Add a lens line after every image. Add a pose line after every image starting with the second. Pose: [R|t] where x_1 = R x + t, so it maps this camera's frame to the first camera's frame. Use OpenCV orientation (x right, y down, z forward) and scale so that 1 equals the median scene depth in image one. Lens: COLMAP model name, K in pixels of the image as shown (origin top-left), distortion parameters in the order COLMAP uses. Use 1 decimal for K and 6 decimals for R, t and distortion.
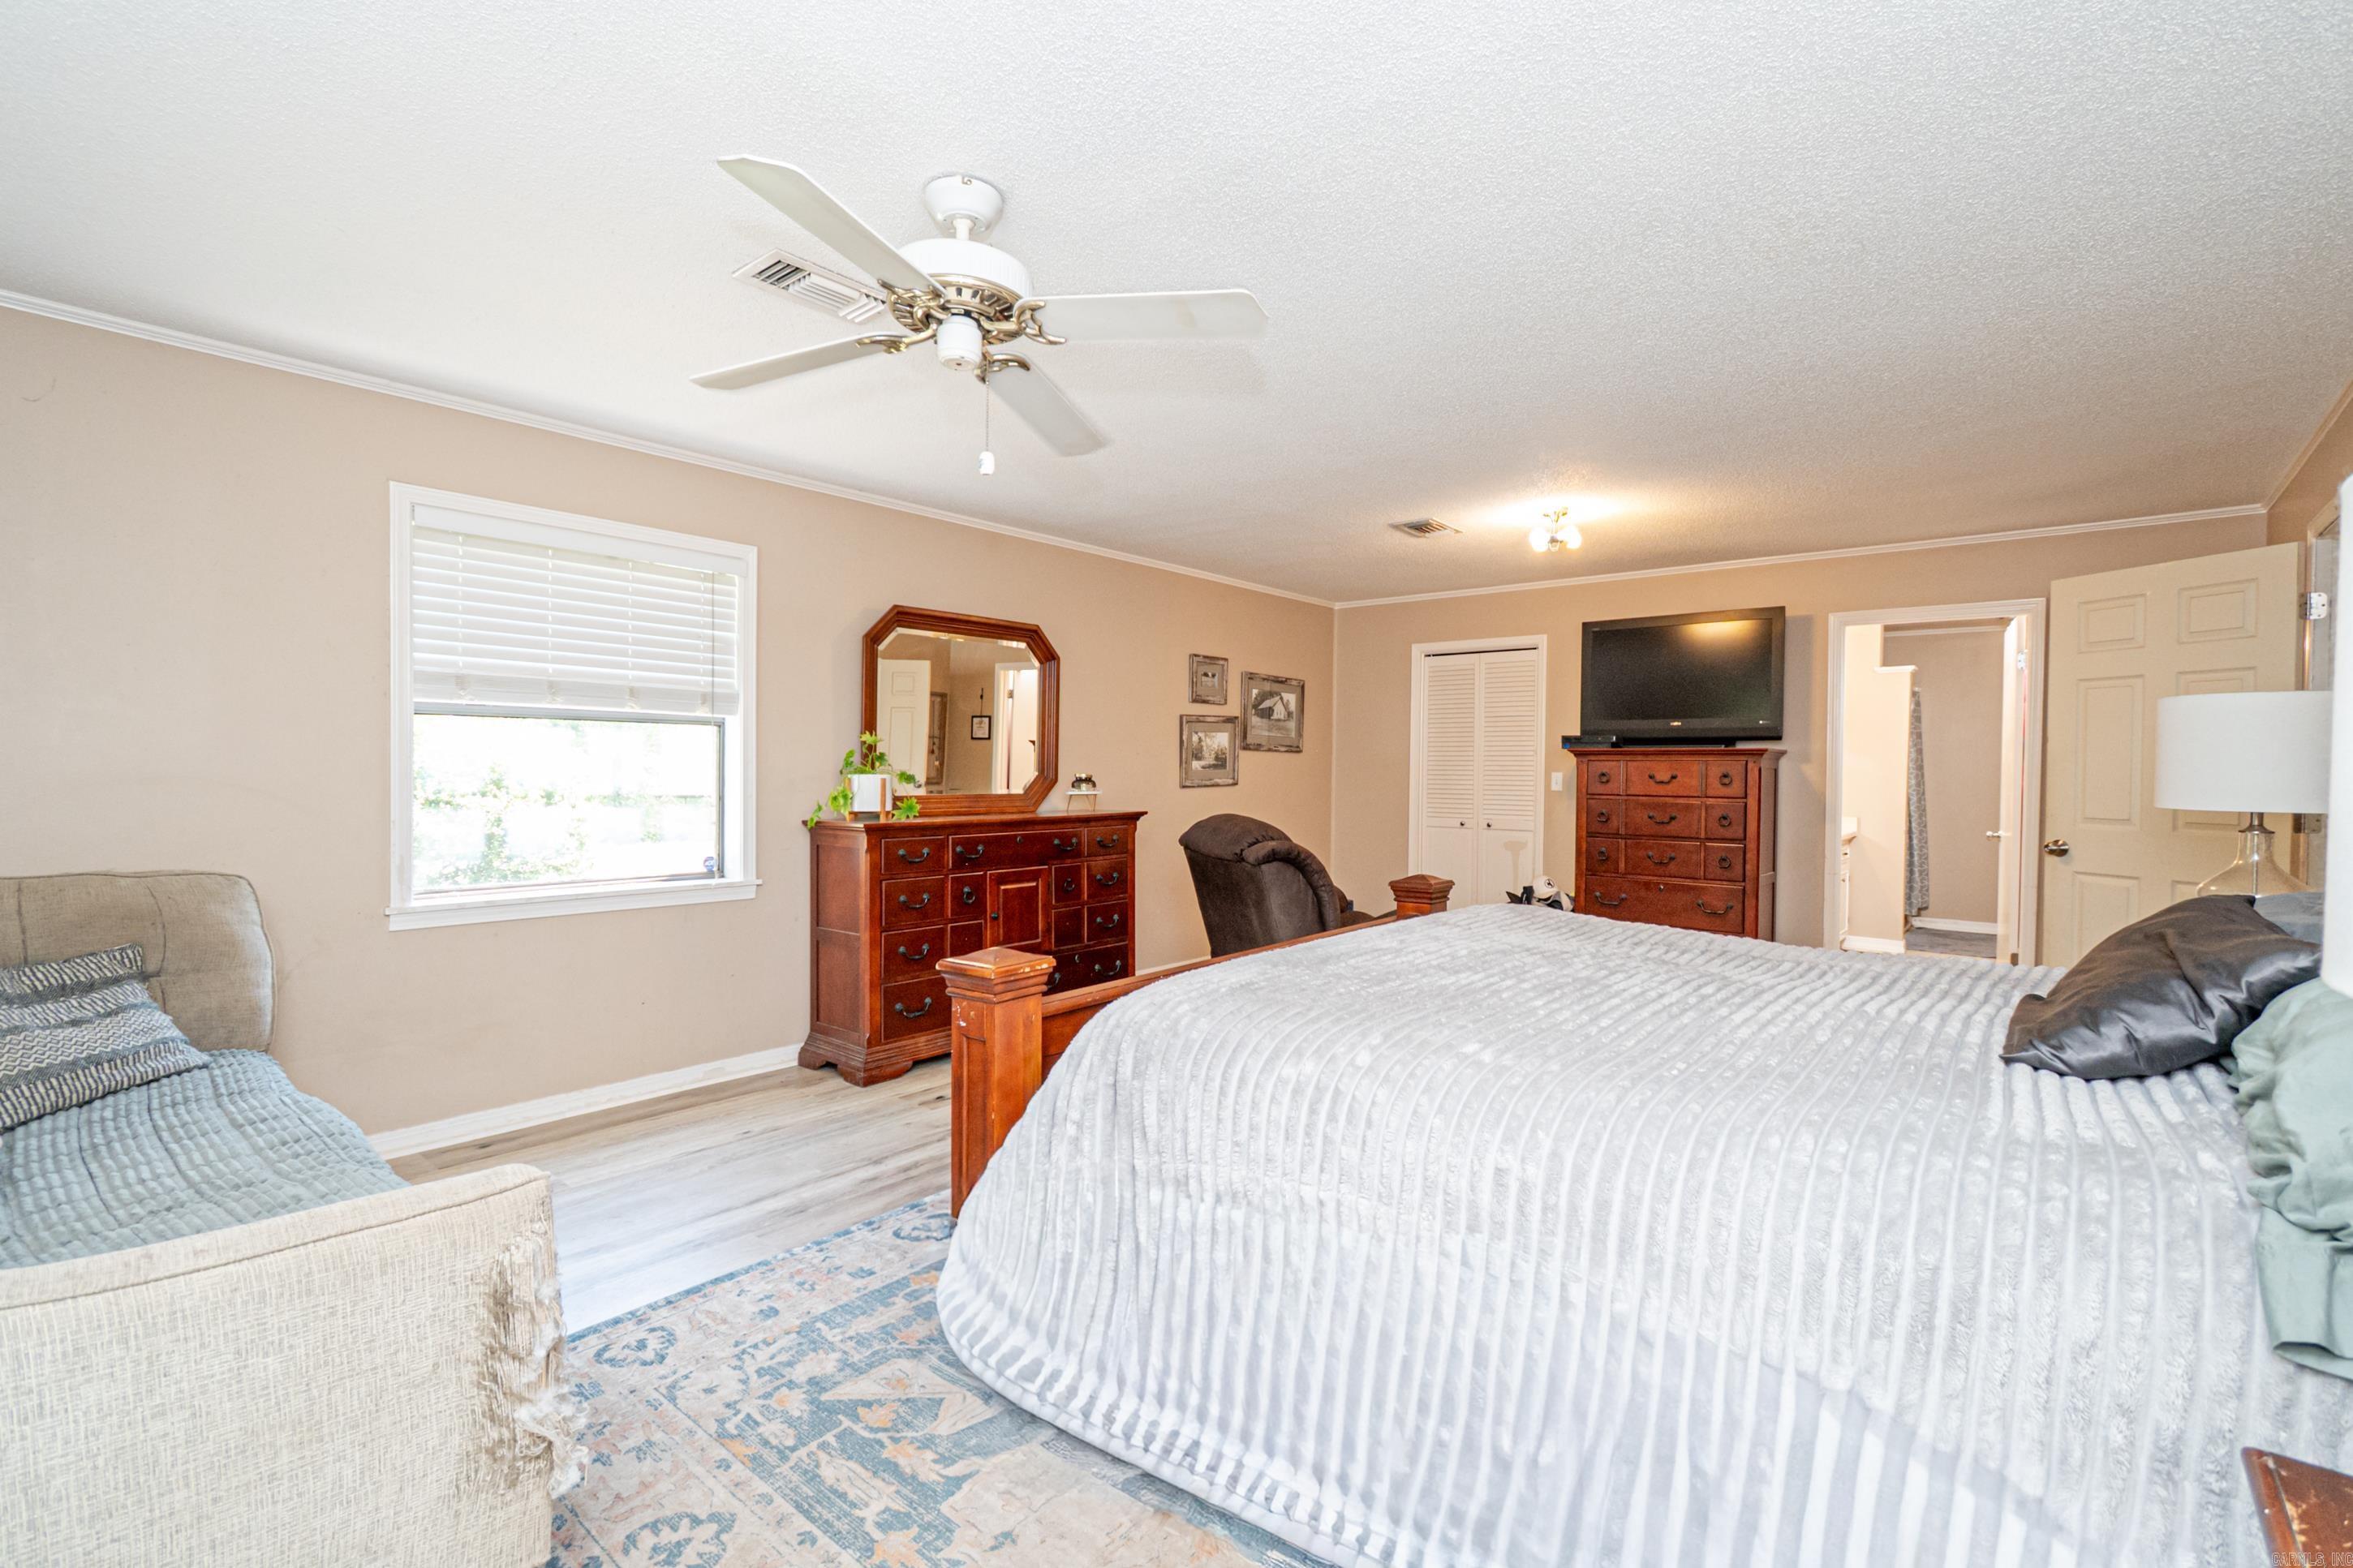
lens RADIAL K [[1044.4, 0, 1180.3], [0, 1044.4, 781.9], [0, 0, 1]] dist [0.004887, -0.000283]
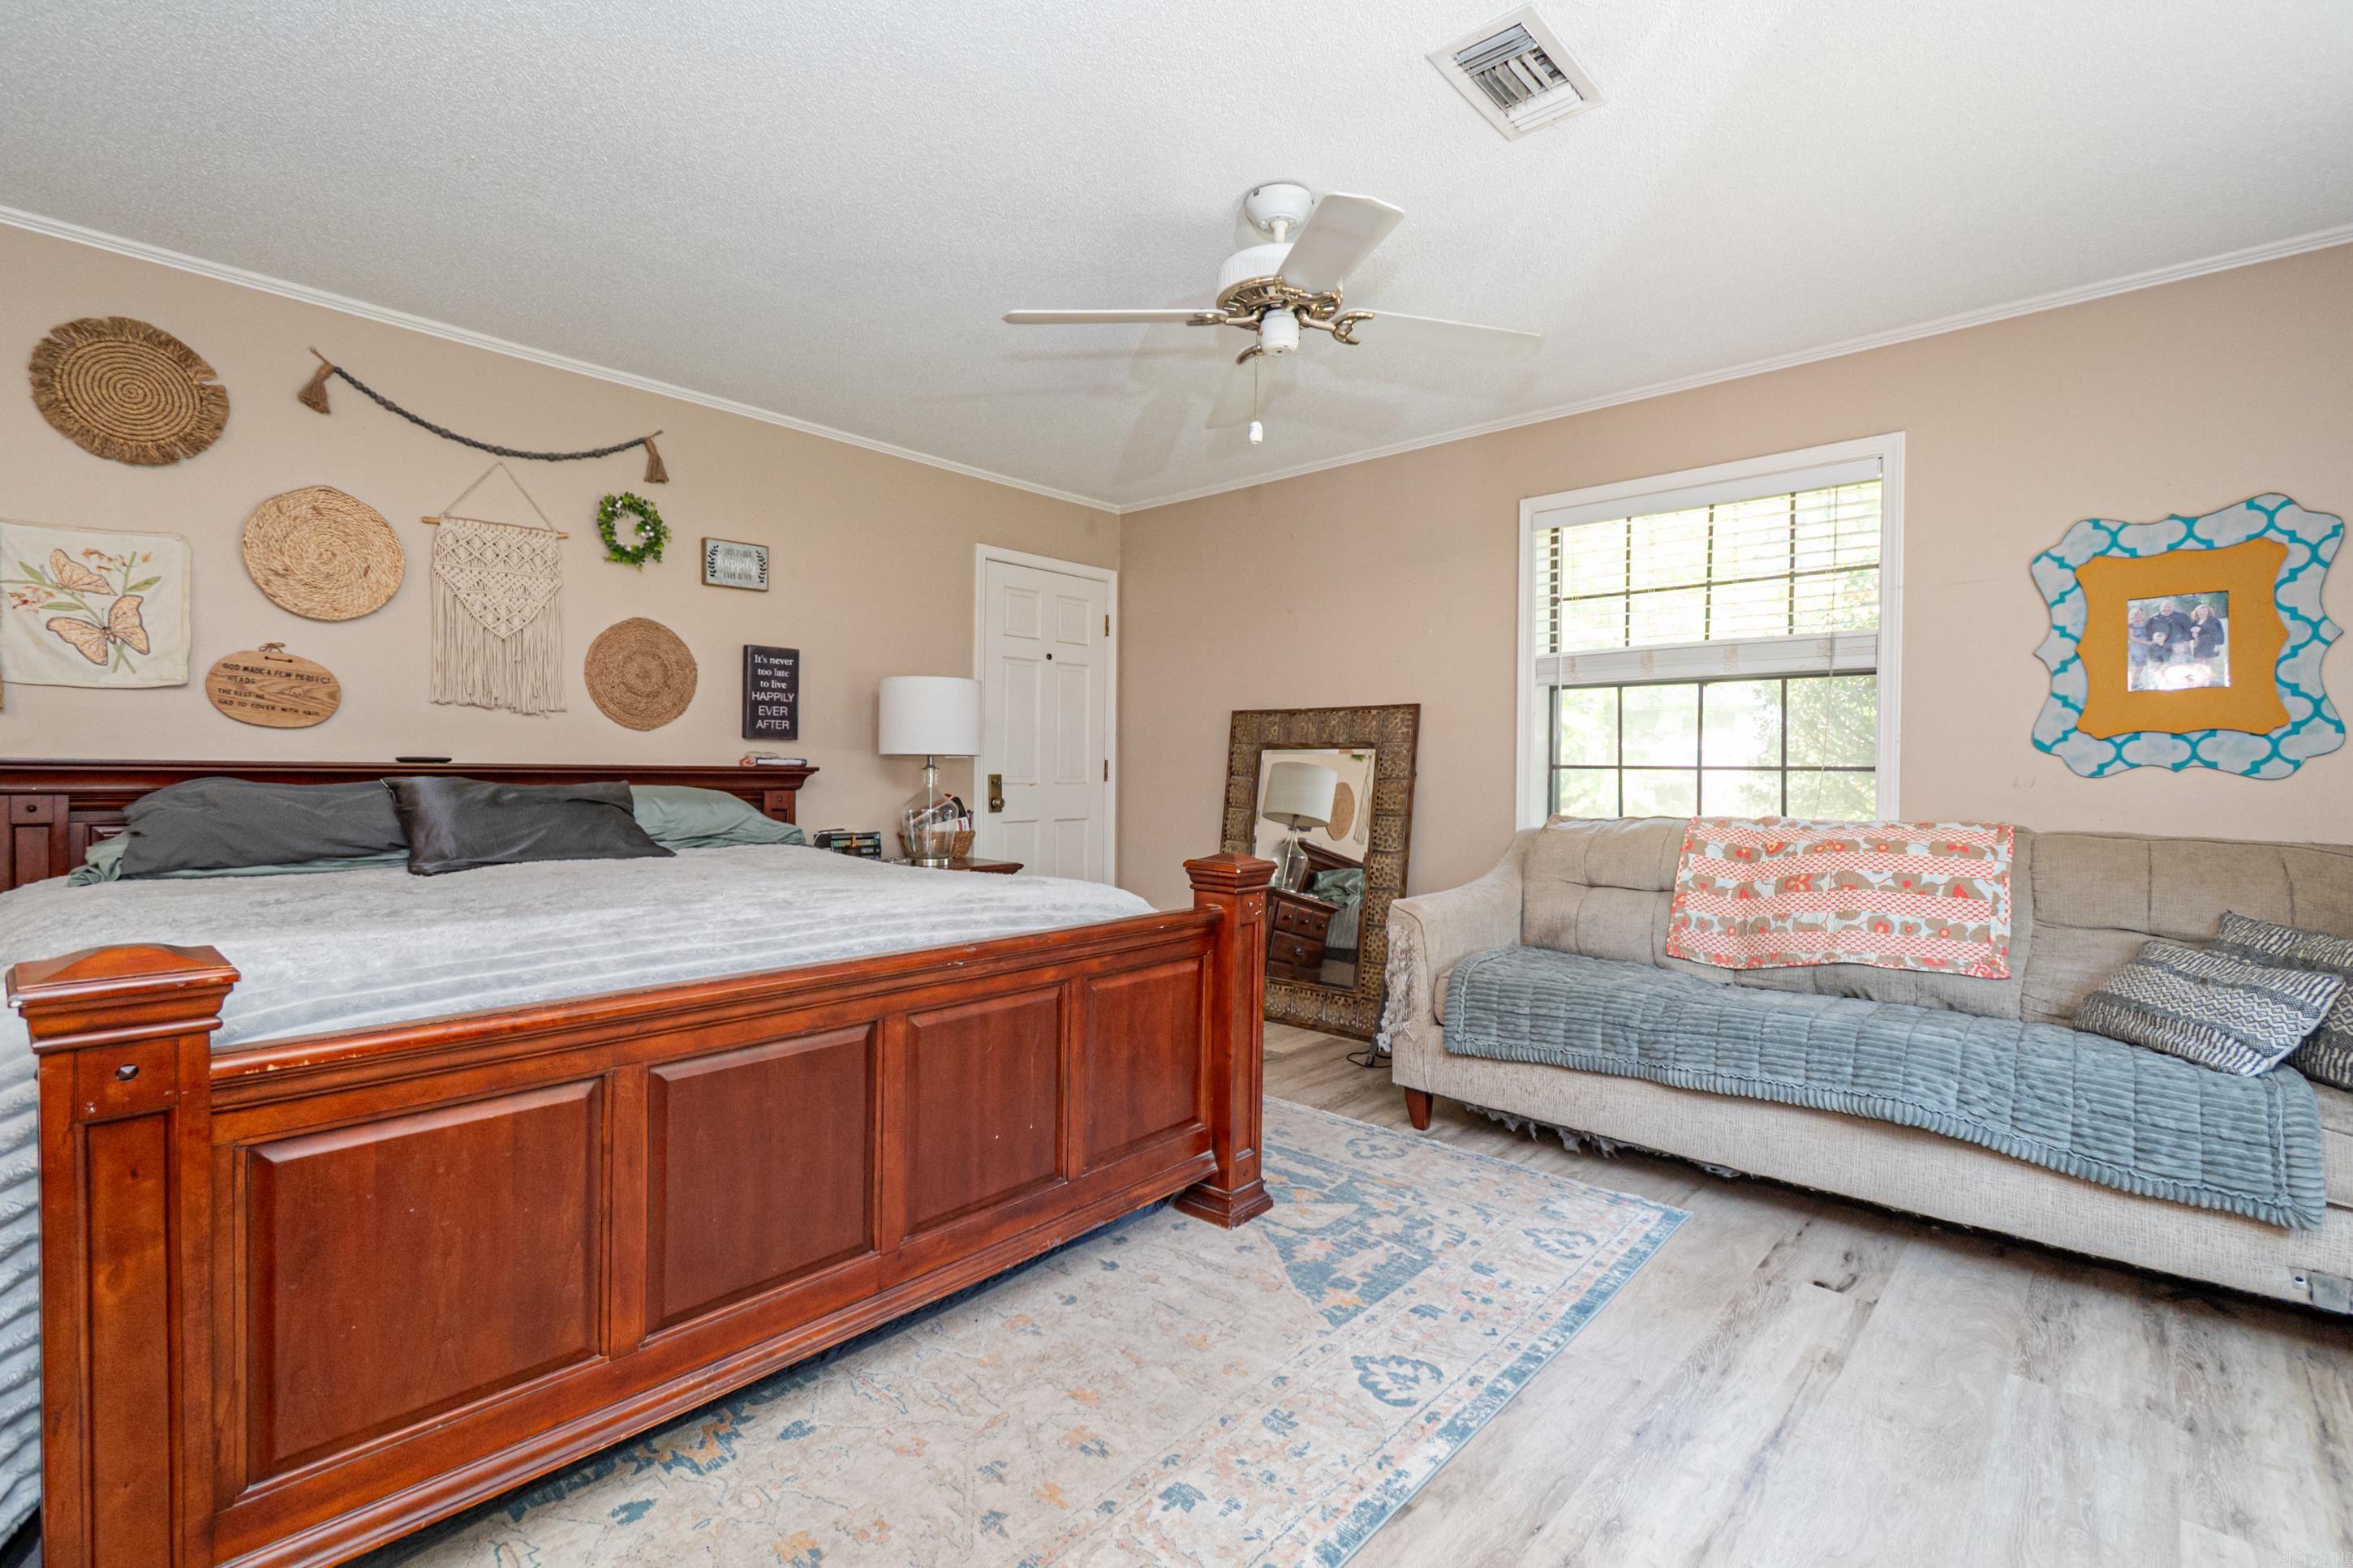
lens RADIAL K [[1044.4, 0, 1180.3], [0, 1044.4, 781.9], [0, 0, 1]] dist [0.004887, -0.000283]
pose [[-0.998710, -0.018471, 0.047297, -0.155376], [-0.017423, 0.999596, 0.022455, 0.043800], [-0.047693, 0.021602, -0.998628, 1.990632]]
